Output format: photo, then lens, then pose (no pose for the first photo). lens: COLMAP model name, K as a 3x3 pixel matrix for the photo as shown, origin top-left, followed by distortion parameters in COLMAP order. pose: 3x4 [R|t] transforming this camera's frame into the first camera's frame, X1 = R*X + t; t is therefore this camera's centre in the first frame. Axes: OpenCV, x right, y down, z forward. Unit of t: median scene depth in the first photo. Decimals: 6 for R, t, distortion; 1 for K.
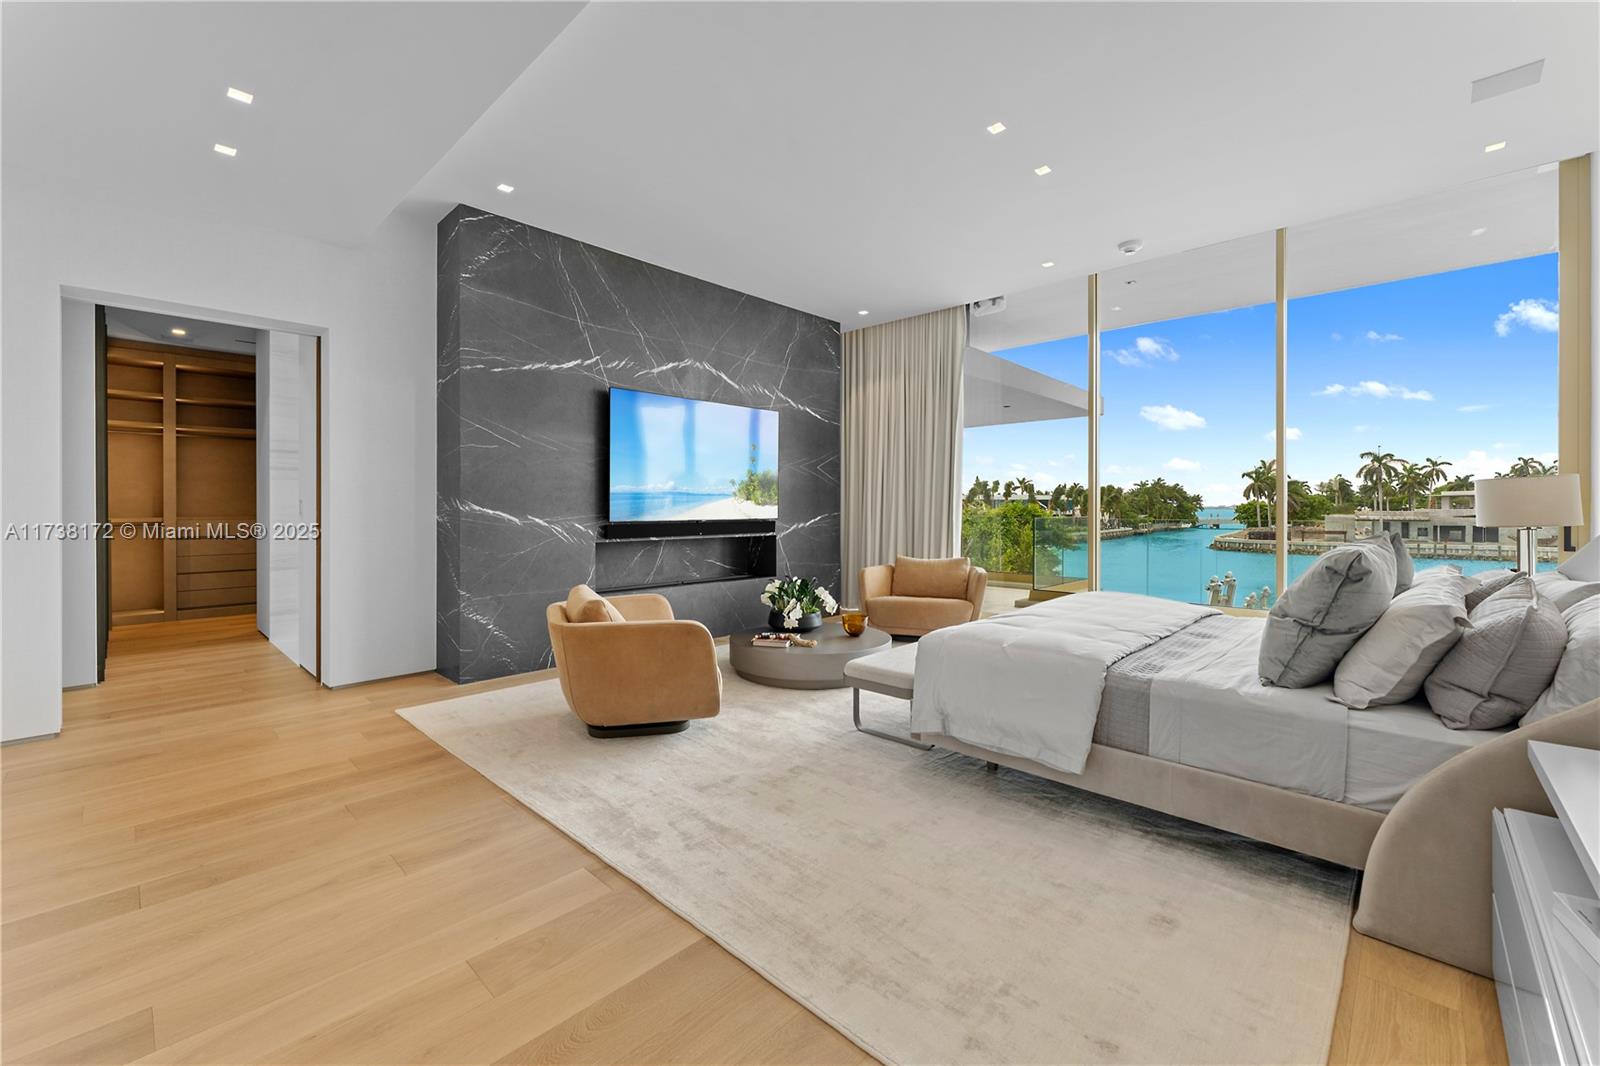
lens RADIAL K [[653.3, 0, 793.3], [0, 653.3, 508.3], [0, 0, 1]] dist [0.004157, 0.000414]
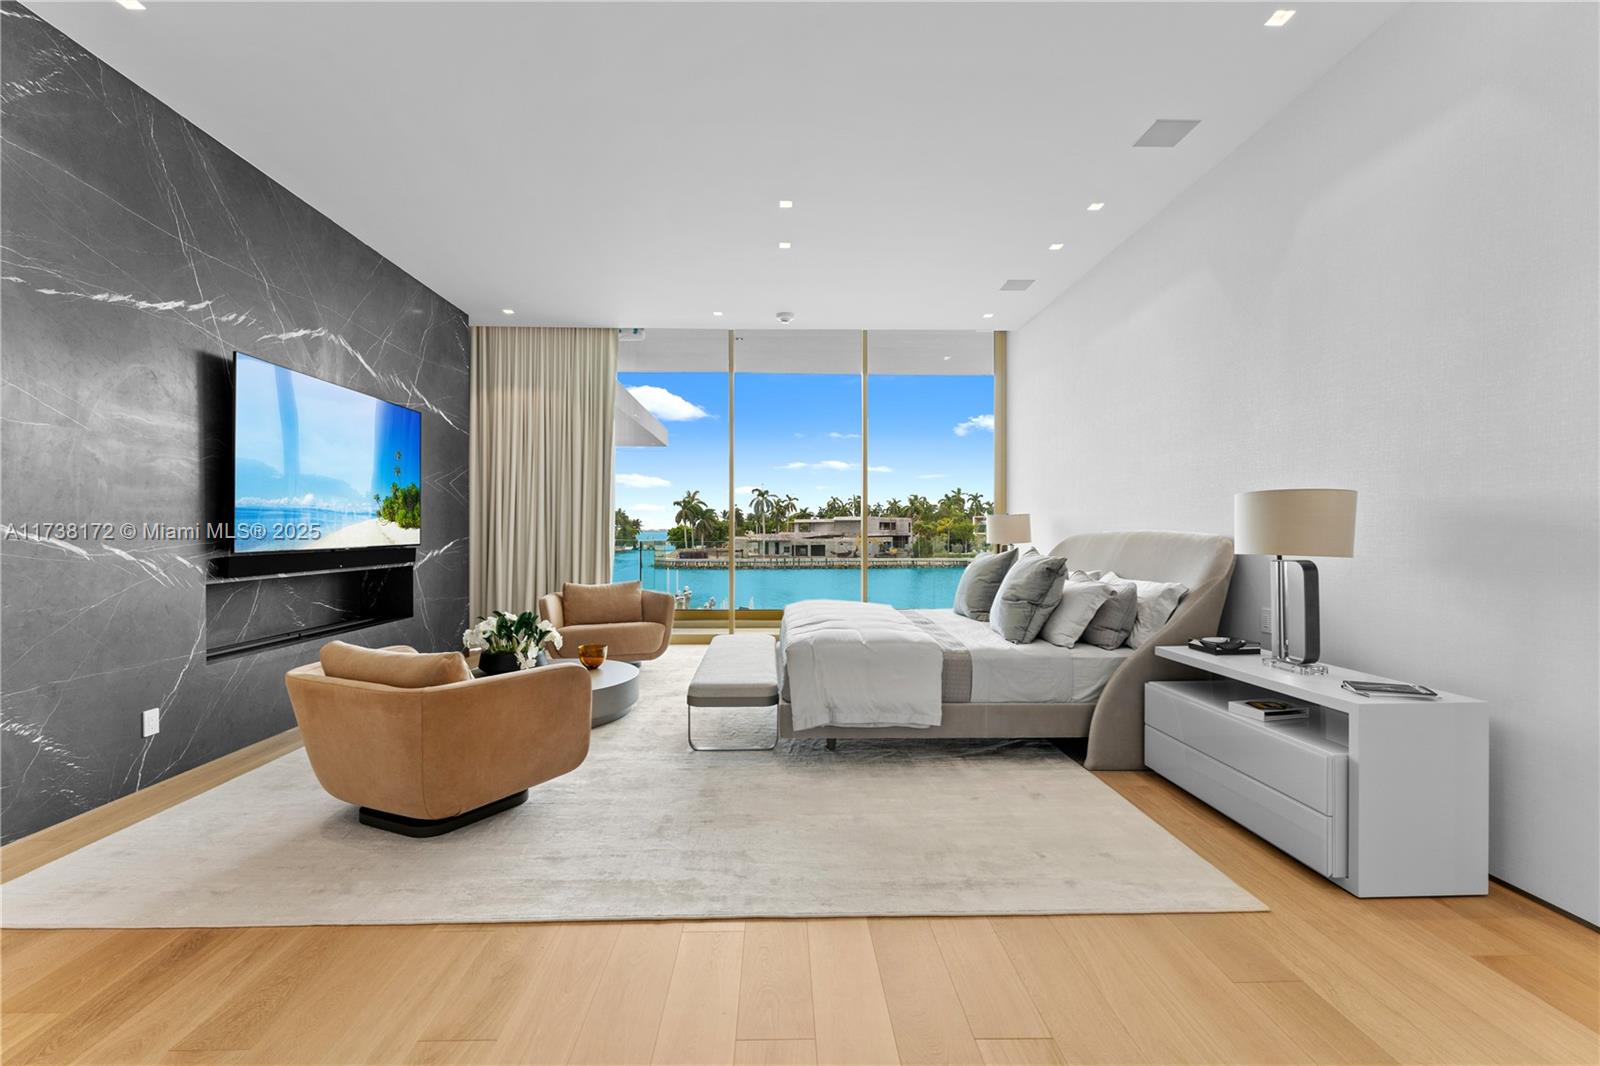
lens RADIAL K [[678.3, 0, 800.0], [0, 678.3, 533.0], [0, 0, 1]] dist [-0.000840, -0.000275]
pose [[0.700576, -0.000232, 0.713578, -0.328950], [-0.001231, 0.999998, 0.001534, -0.000815], [-0.713577, -0.001953, 0.700575, 0.087227]]
